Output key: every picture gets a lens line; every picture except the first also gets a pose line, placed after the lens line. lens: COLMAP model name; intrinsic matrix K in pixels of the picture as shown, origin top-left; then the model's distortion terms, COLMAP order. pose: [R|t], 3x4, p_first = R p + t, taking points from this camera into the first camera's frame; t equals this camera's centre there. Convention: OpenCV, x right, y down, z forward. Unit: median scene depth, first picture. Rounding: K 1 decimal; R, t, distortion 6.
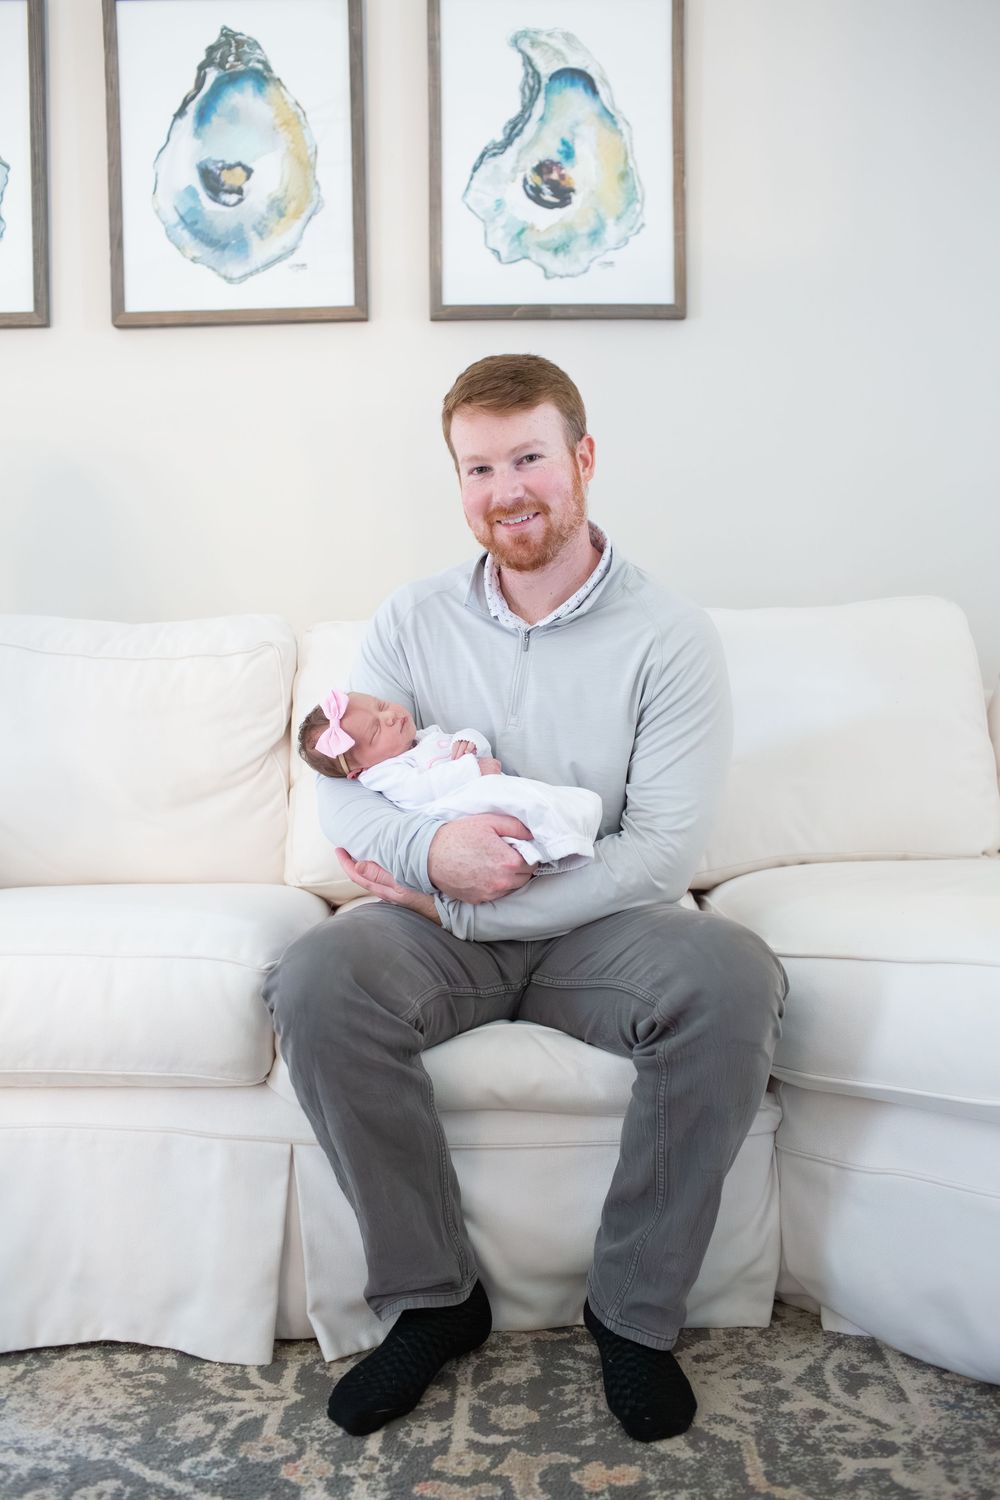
lens RADIAL K [[1440.7, 0, 493.5], [0, 1440.7, 748.6], [0, 0, 1]] dist [-0.036786, 0.000000]
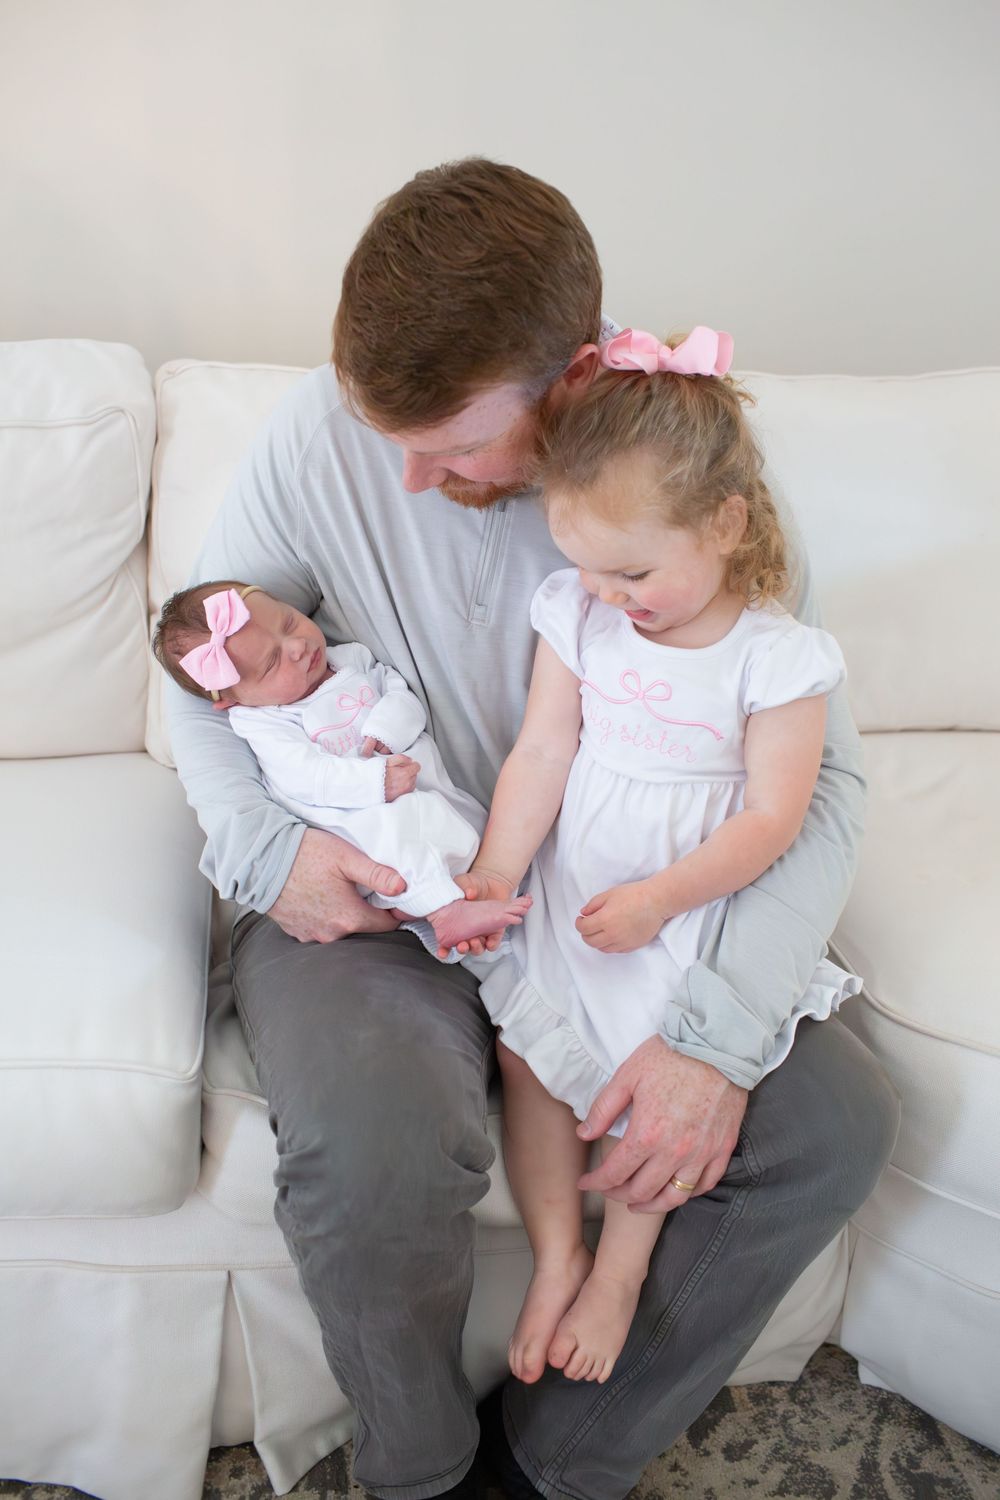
lens RADIAL K [[1440.7, 0, 495.4], [0, 1440.7, 736.9], [0, 0, 1]] dist [-0.036786, 0.000000]
pose [[0.982052, 0.005169, 0.188539, -0.143980], [-0.073165, 0.931788, 0.355554, -0.235867], [-0.173841, -0.362967, 0.915442, 0.411024]]
